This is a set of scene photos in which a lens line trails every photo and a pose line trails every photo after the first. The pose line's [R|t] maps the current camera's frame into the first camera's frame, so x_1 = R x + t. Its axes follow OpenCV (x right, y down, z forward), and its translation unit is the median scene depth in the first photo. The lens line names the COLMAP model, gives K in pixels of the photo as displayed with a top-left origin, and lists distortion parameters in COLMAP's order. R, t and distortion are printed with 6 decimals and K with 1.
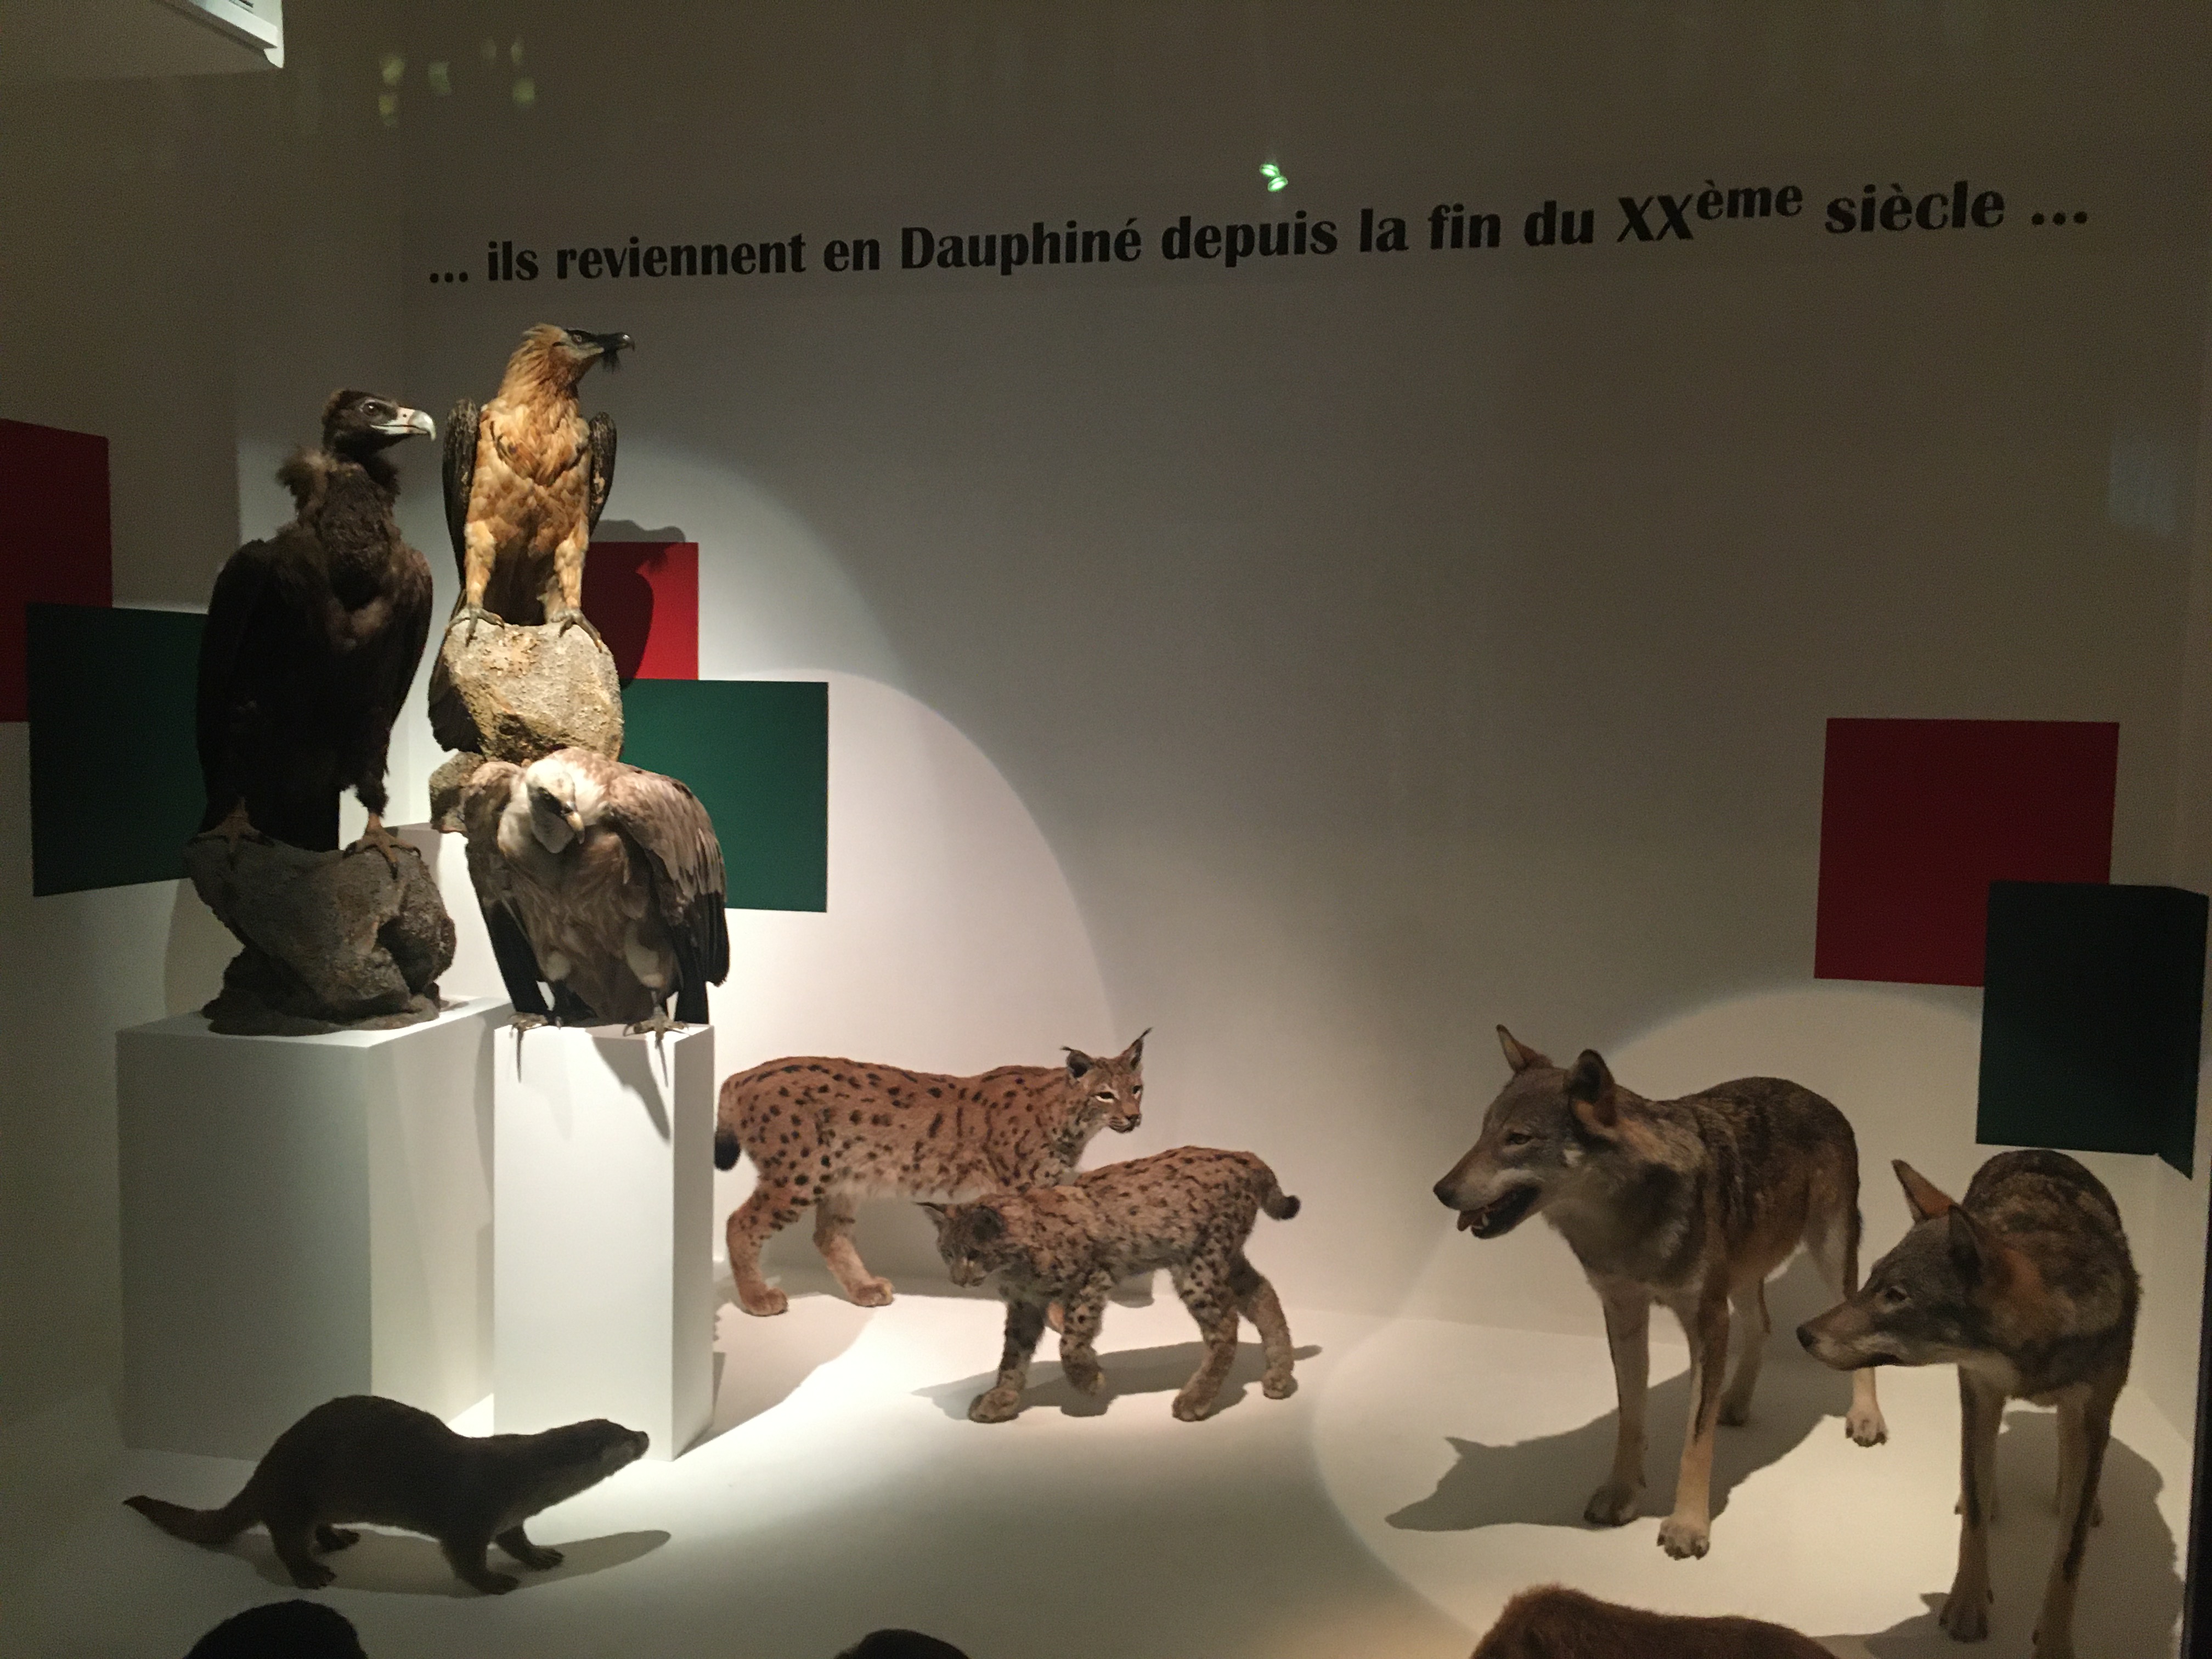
lens RADIAL K [[1847.1, 0, 1106.5], [0, 1847.1, 834.8], [0, 0, 1]] dist [0.043097, -0.045110]
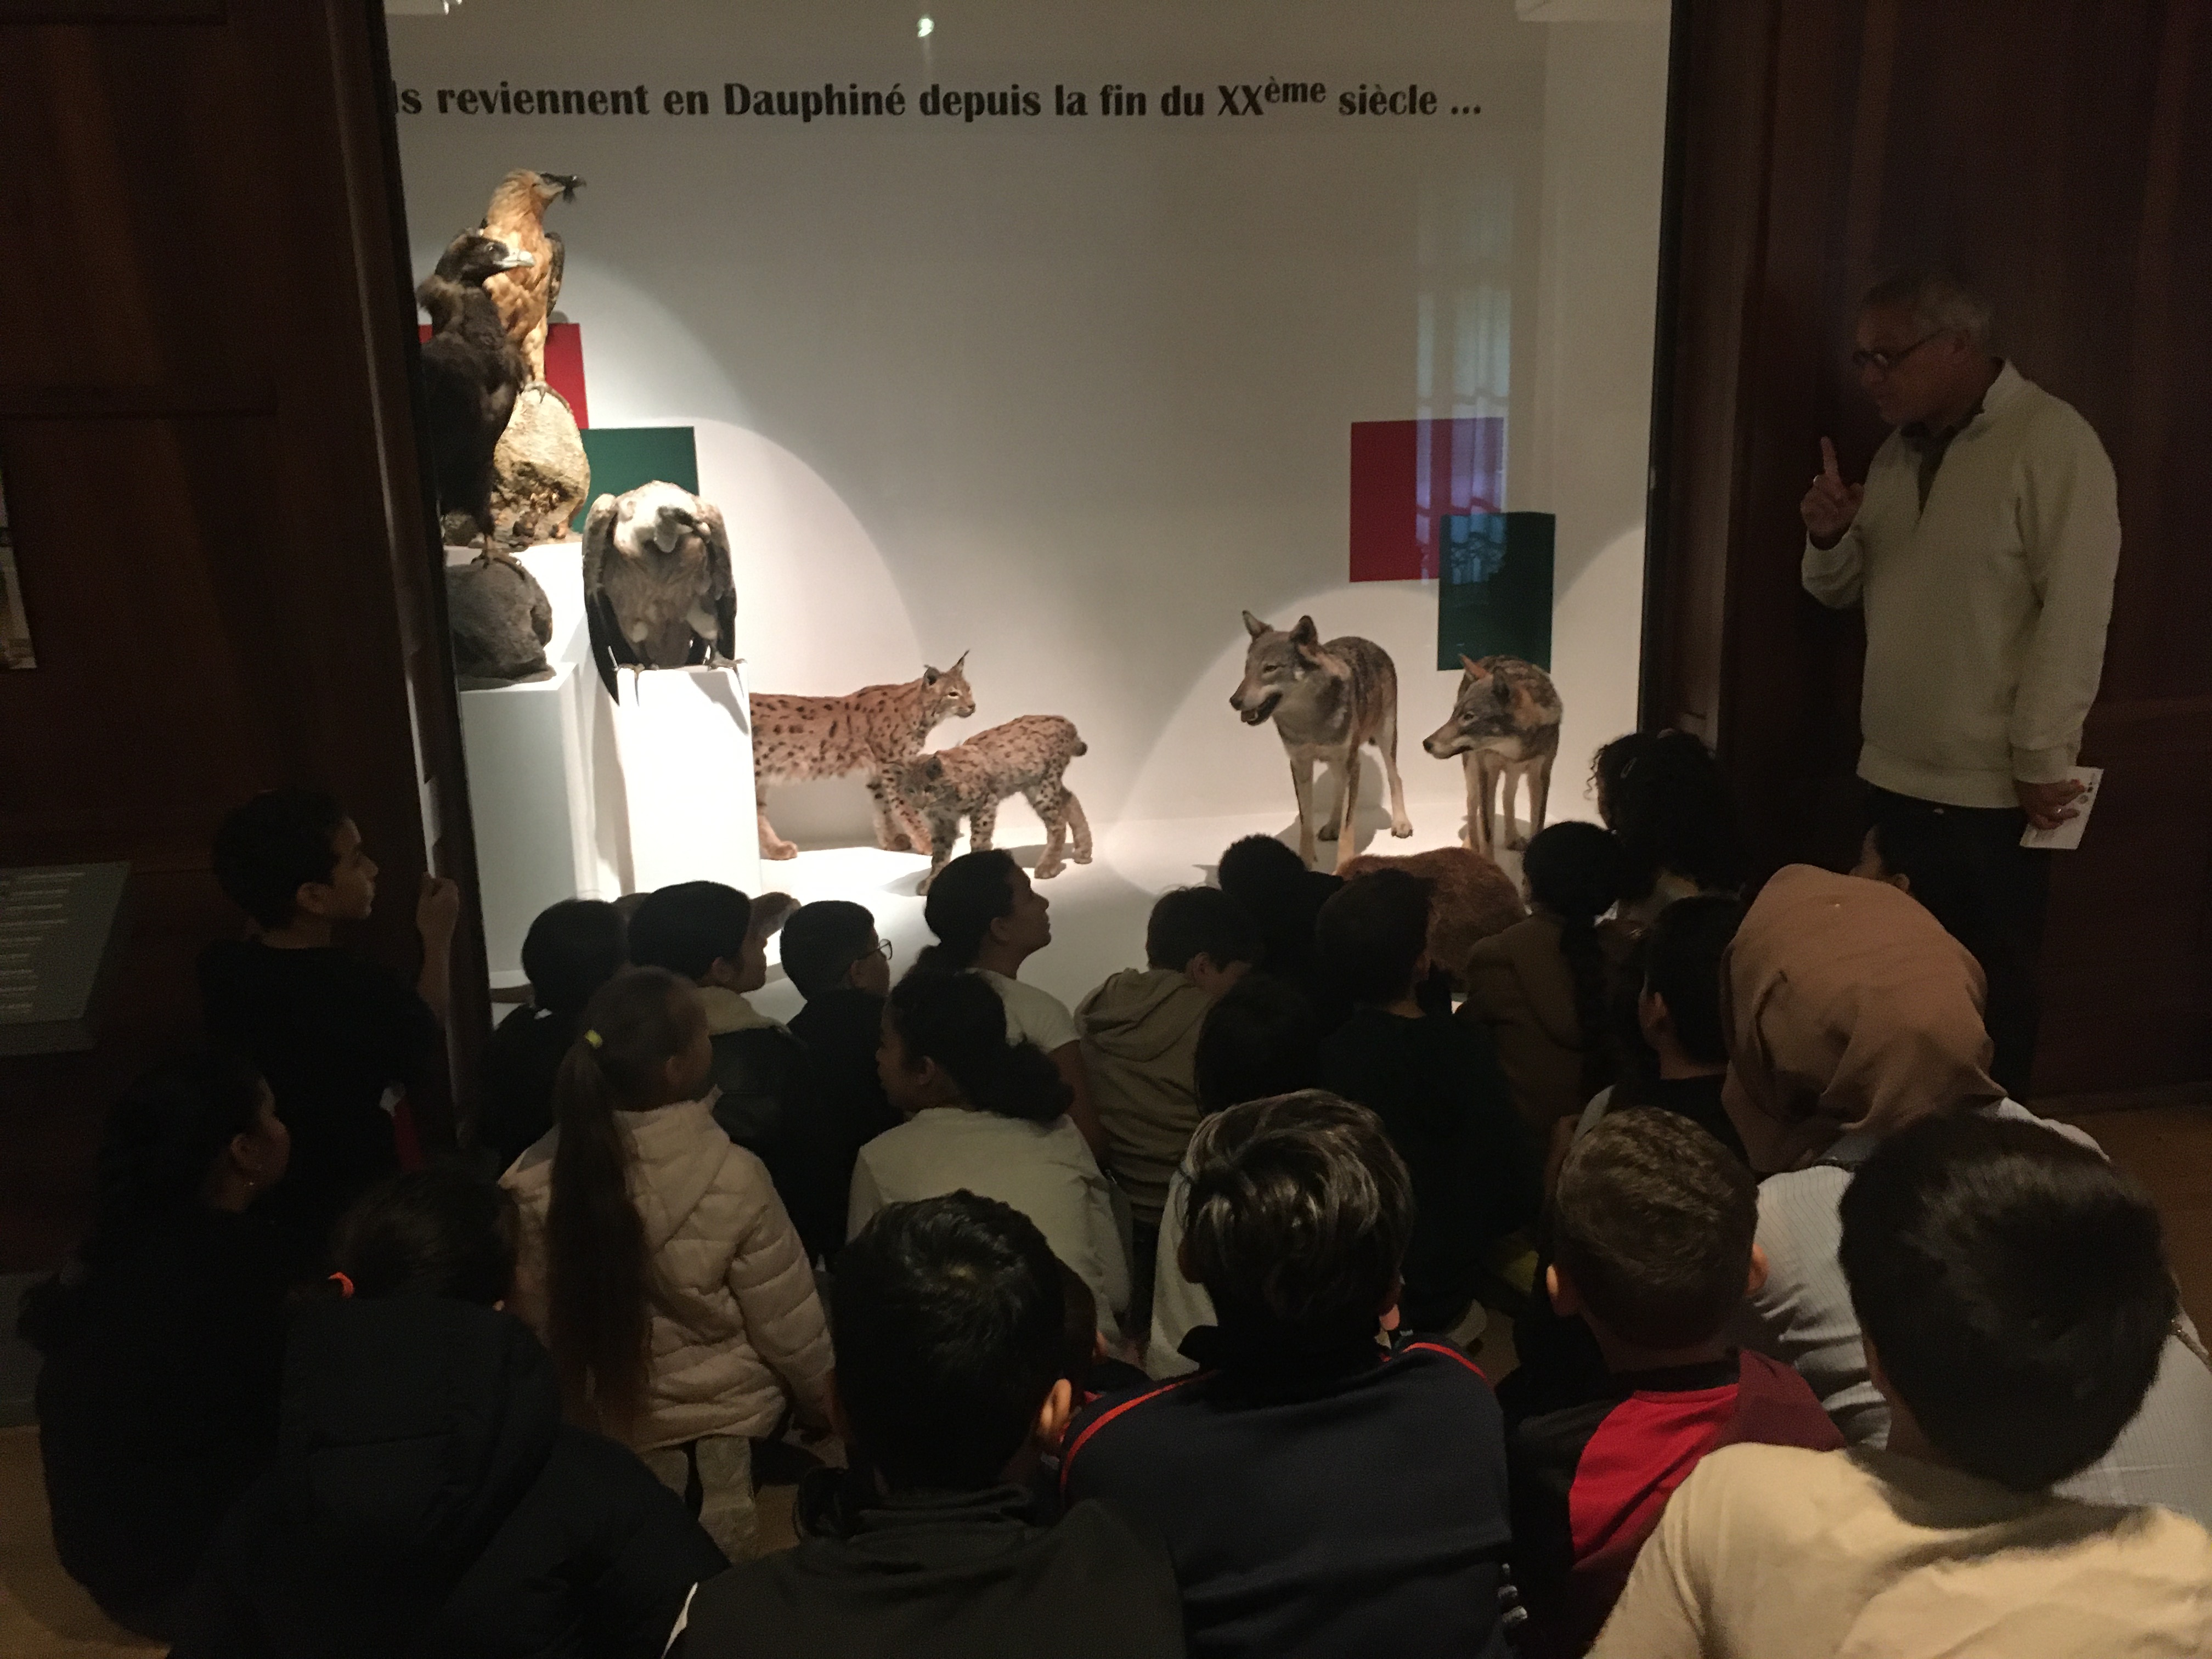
lens RADIAL K [[1847.1, 0, 1107.4], [0, 1847.1, 828.0], [0, 0, 1]] dist [0.043097, -0.045110]
pose [[0.923475, -0.124911, 0.362756, -0.452831], [0.067604, 0.983700, 0.166625, 0.002893], [-0.377656, -0.129350, 0.916867, -0.471279]]
